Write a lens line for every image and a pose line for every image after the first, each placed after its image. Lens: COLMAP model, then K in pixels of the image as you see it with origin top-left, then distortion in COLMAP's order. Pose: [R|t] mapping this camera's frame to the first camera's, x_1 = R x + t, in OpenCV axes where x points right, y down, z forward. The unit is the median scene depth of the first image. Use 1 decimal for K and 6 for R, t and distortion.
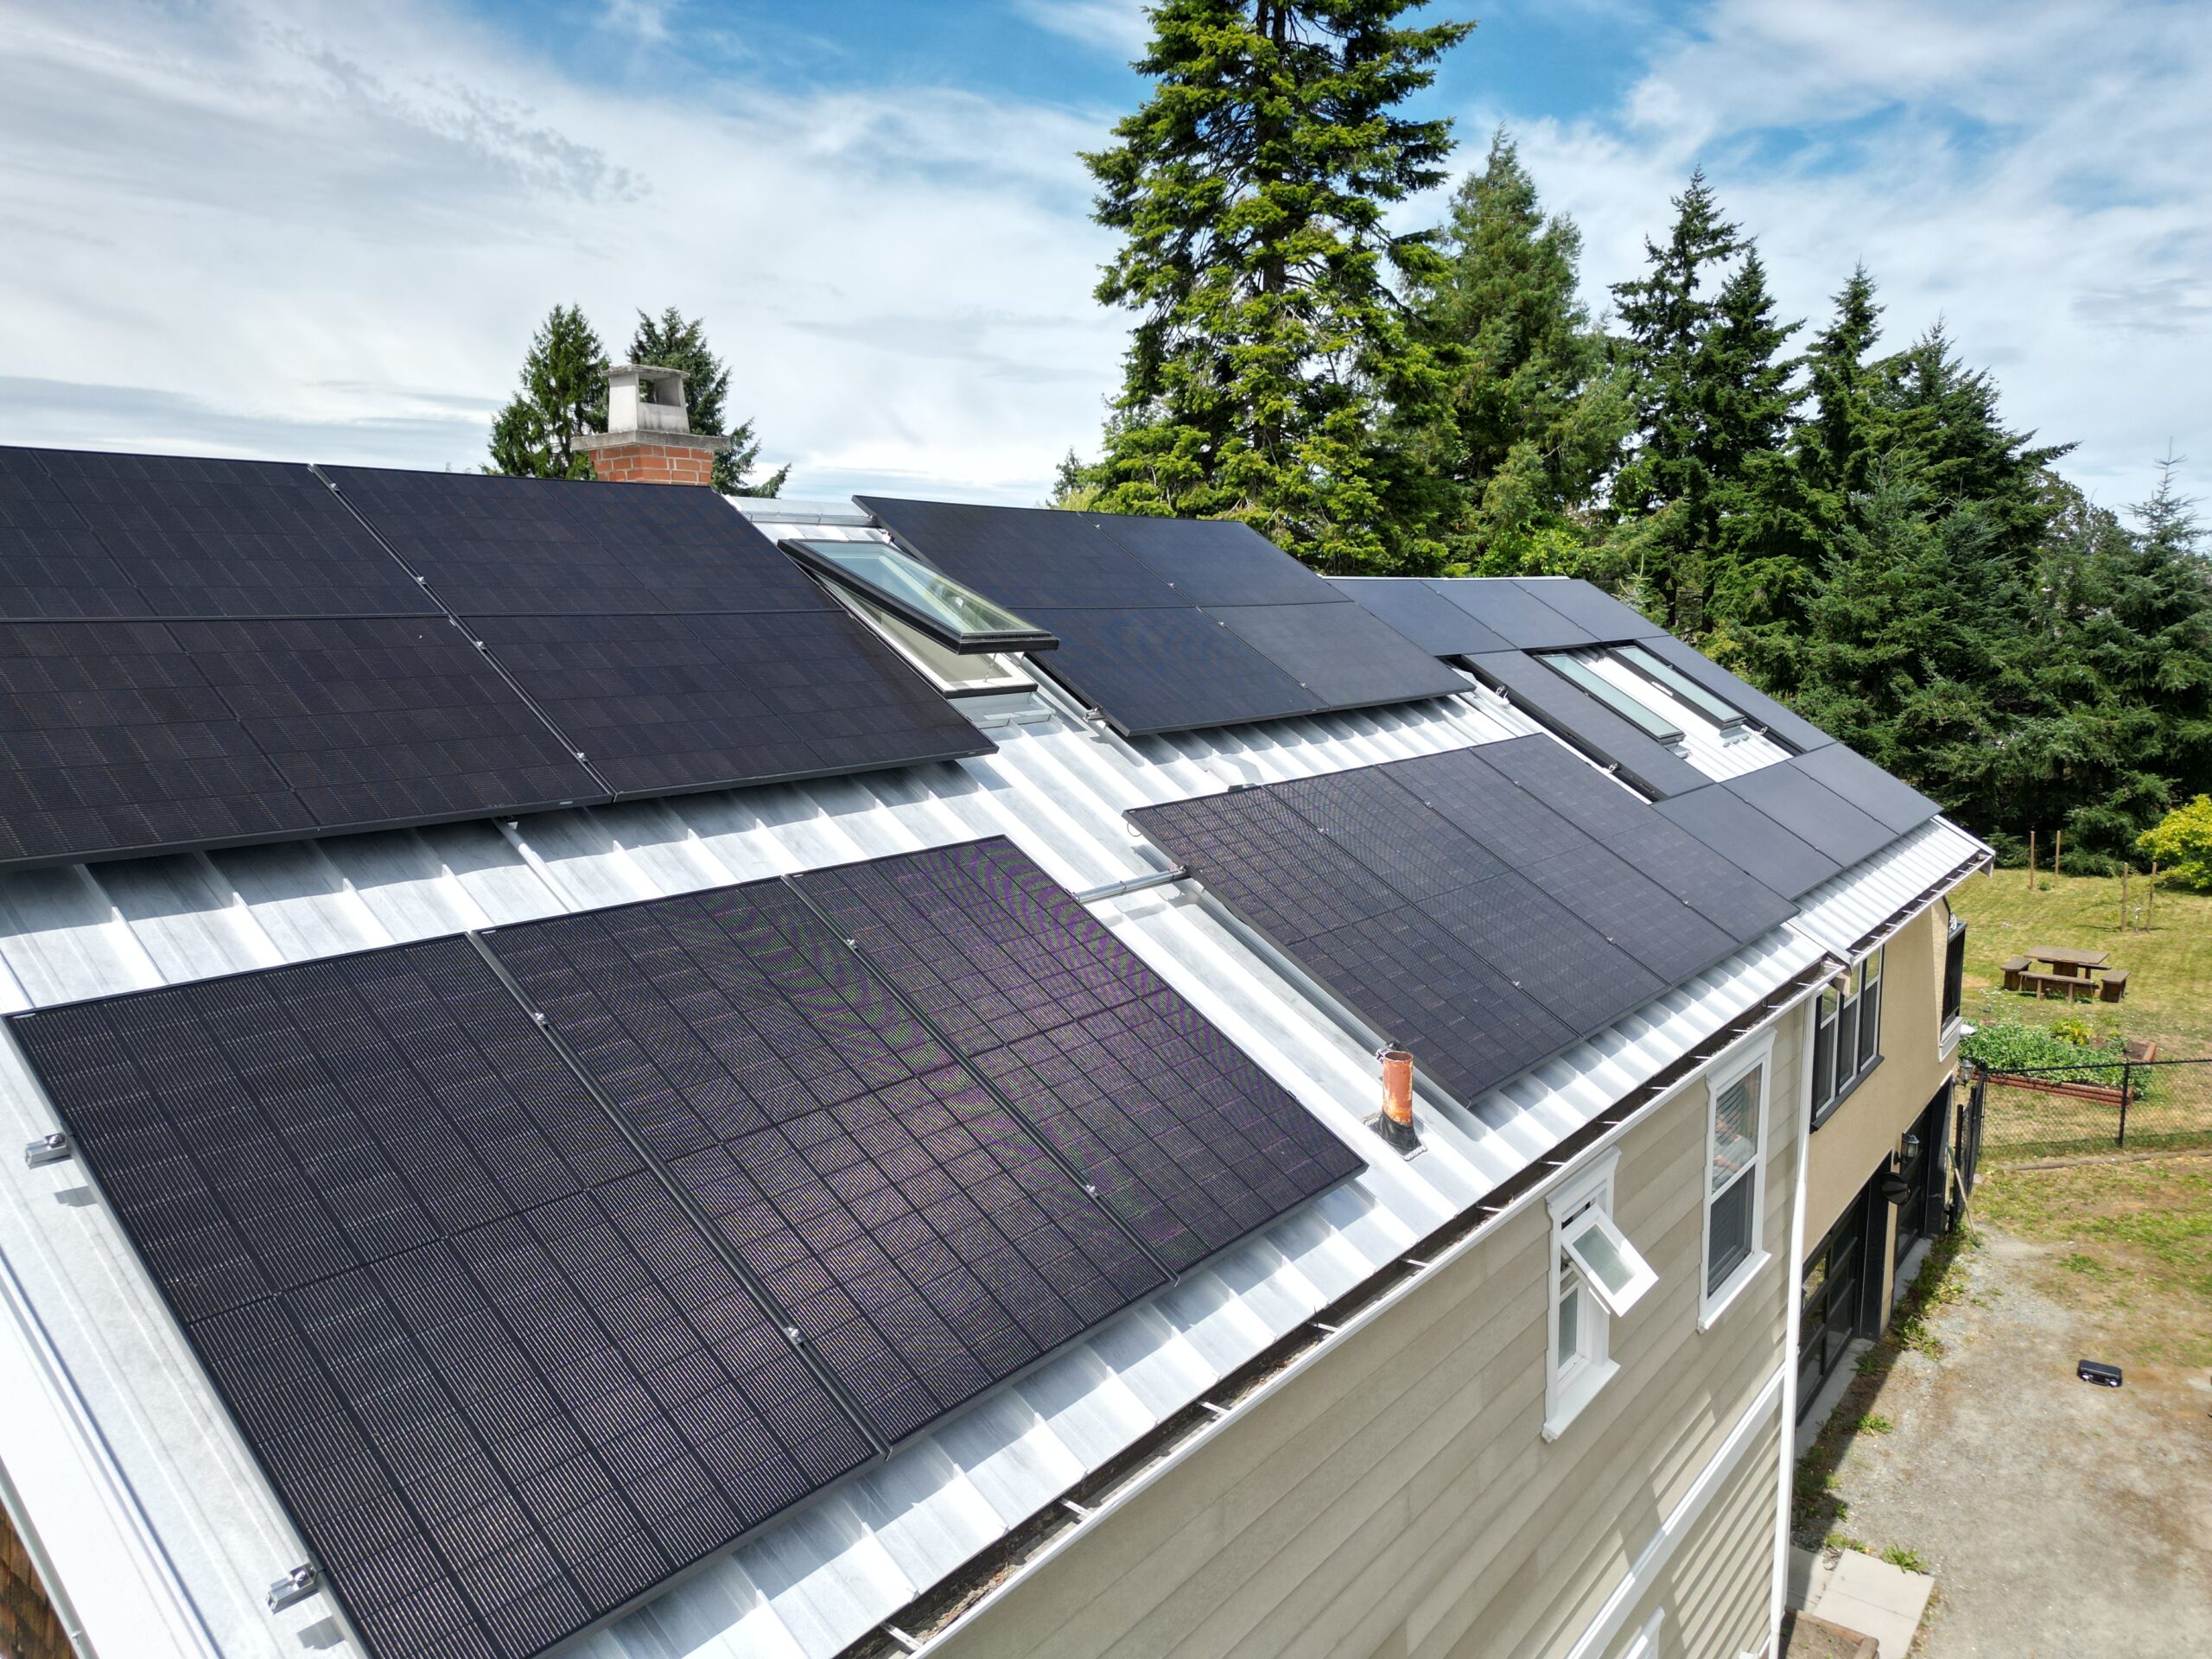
lens RADIAL K [[1537.9, 0, 1114.7], [0, 1537.9, 820.6], [0, 0, 1]] dist [0.030529, -0.004854]
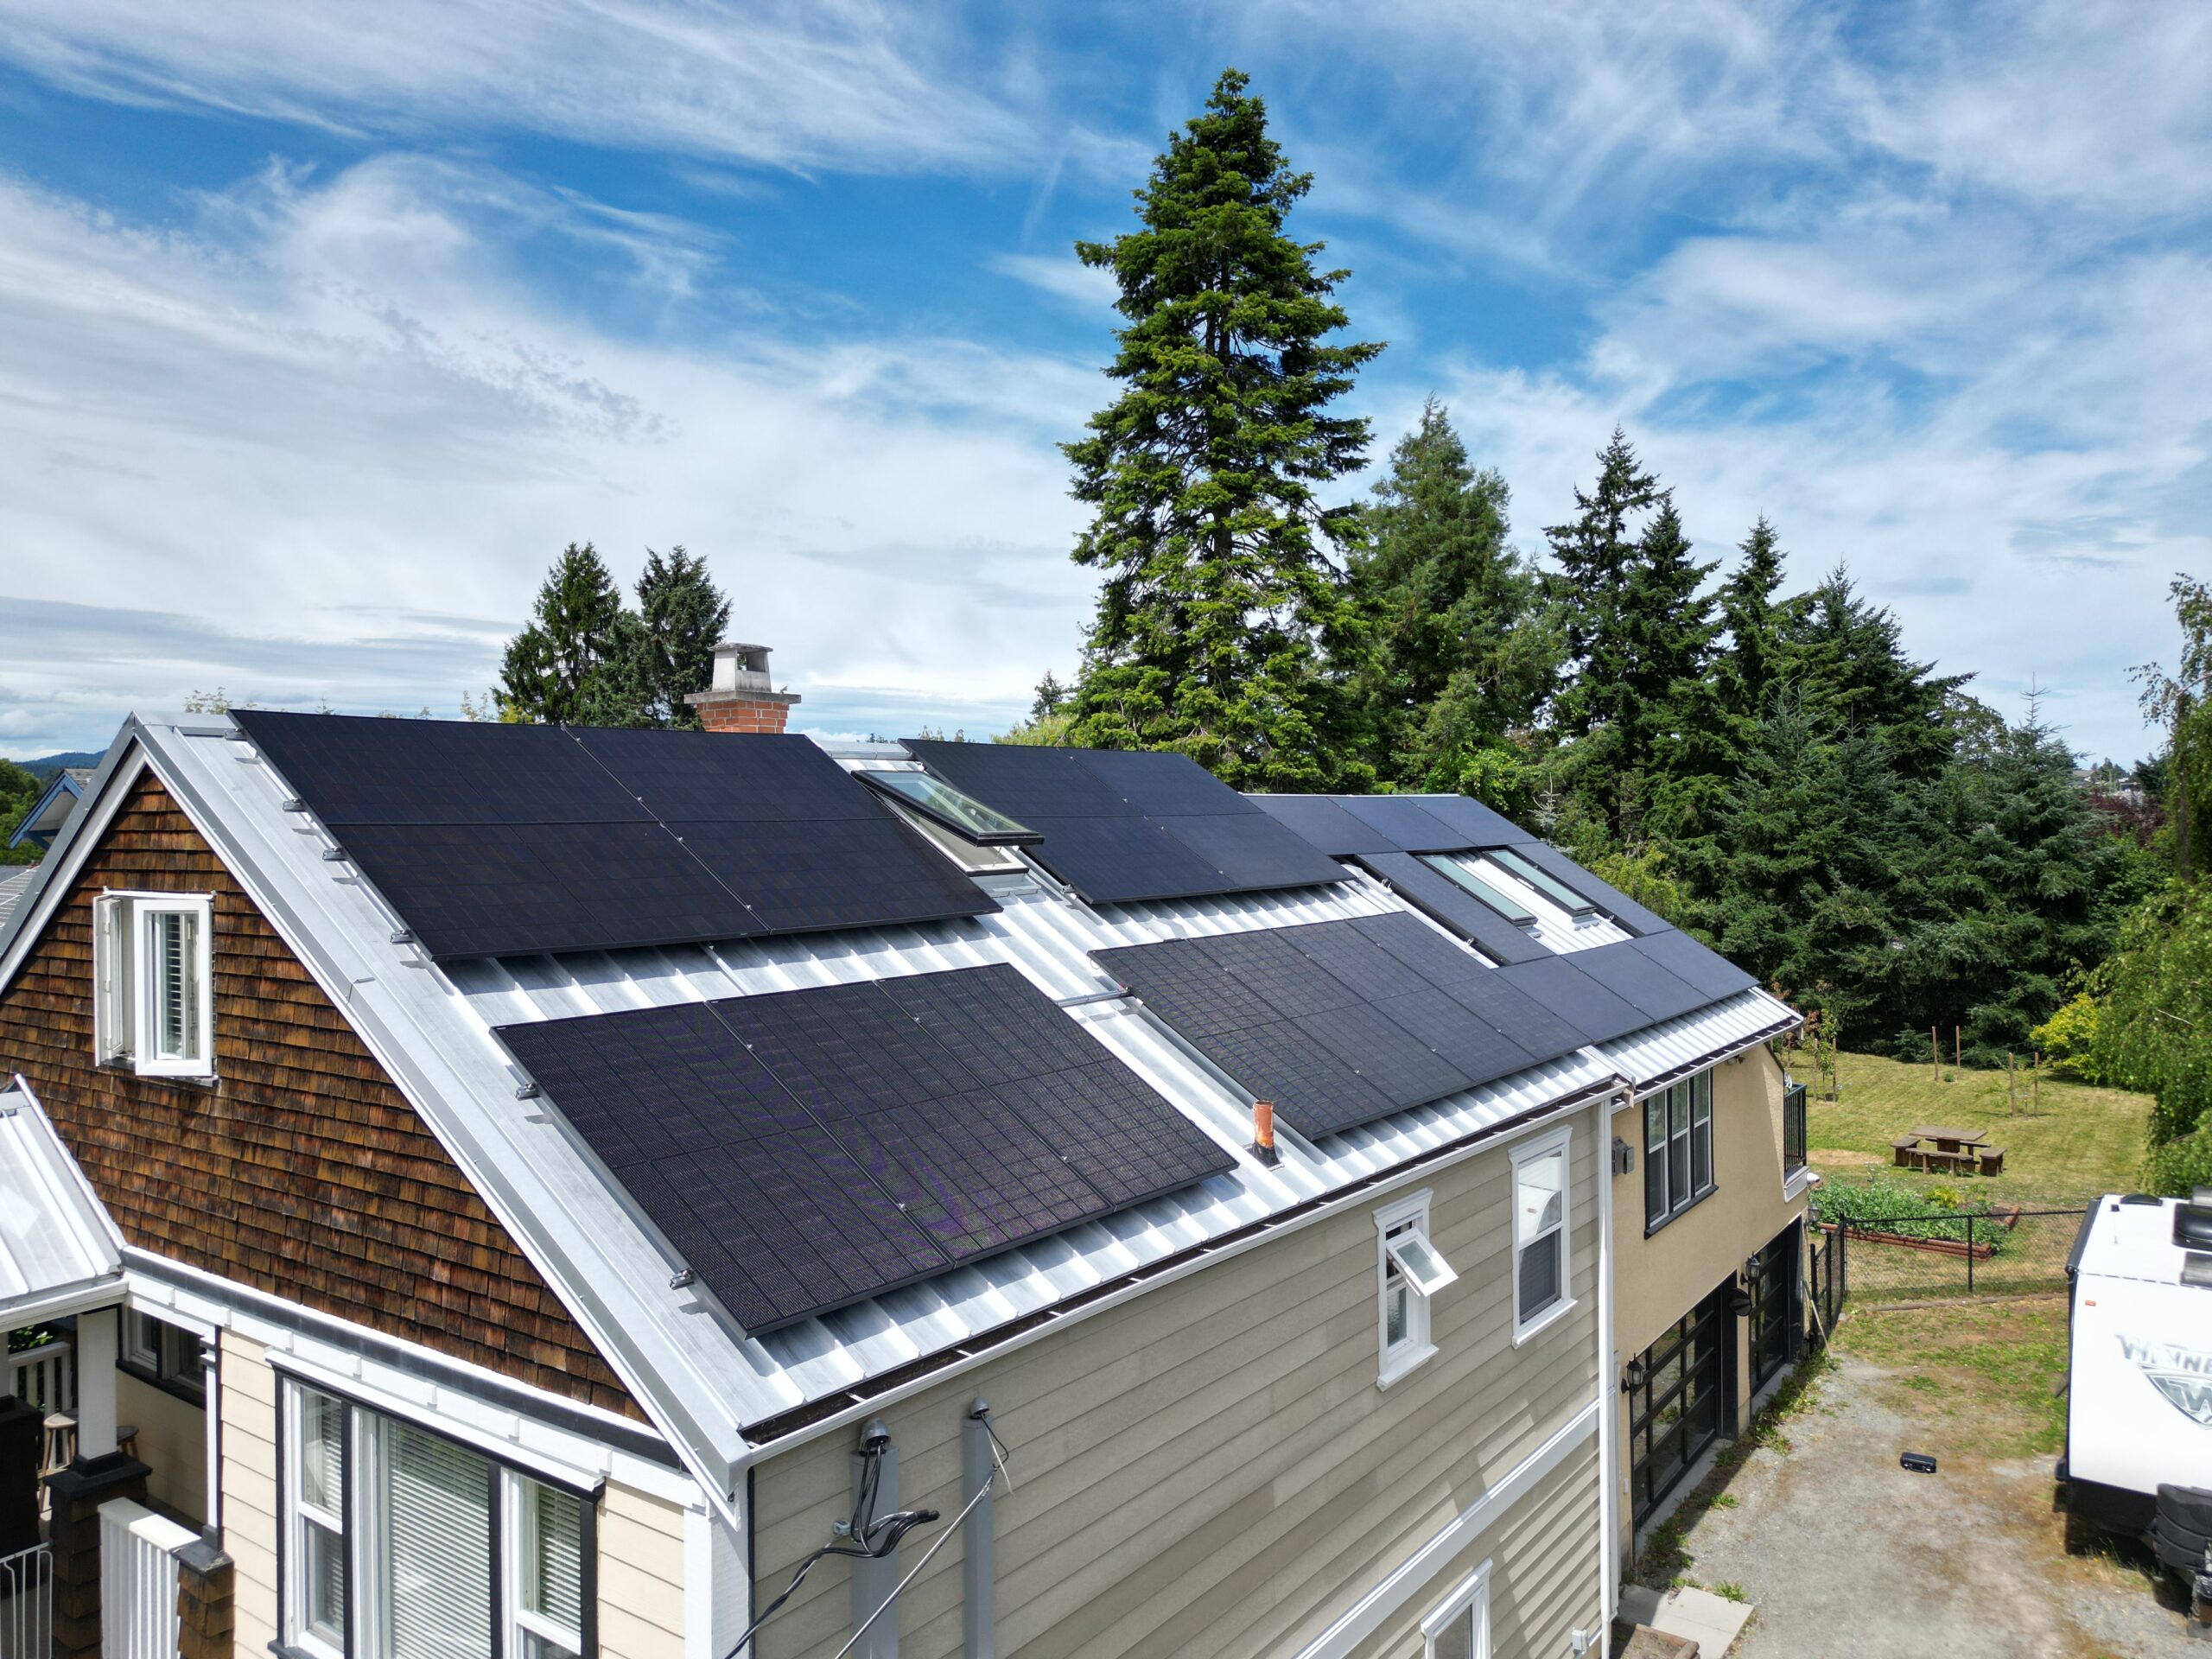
lens RADIAL K [[1537.9, 0, 1114.7], [0, 1537.9, 820.6], [0, 0, 1]] dist [0.030529, -0.004854]
pose [[0.999884, 0.000753, 0.015244, 0.002314], [0.001350, 0.990512, -0.137416, 0.019381], [-0.015203, 0.137421, 0.990396, -0.130784]]
